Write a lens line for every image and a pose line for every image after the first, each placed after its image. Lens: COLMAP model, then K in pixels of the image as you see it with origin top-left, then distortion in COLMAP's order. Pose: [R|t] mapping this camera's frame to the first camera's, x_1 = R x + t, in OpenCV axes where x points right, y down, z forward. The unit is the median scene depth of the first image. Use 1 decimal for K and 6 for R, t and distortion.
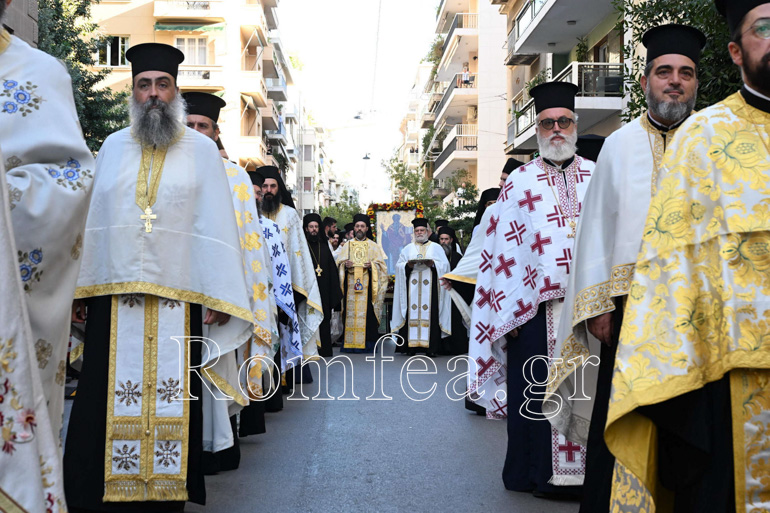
lens RADIAL K [[1173.7, 0, 385.0], [0, 1173.7, 256.5], [0, 0, 1]] dist [0.413735, 0.023171]
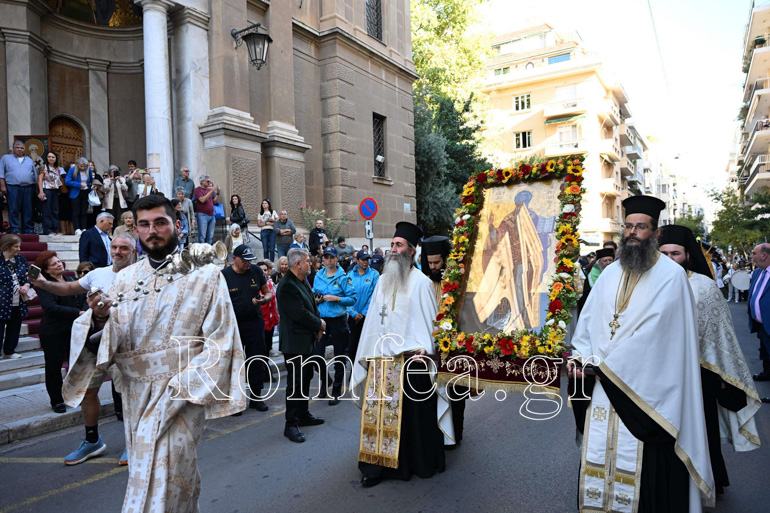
lens RADIAL K [[512.5, 0, 386.4], [0, 512.5, 269.0], [0, 0, 1]] dist [-0.002713, -0.001827]
pose [[0.835353, -0.022750, -0.549243, 0.018151], [0.042245, 0.998845, 0.022879, -0.002876], [0.548088, -0.042315, 0.835349, 0.193407]]
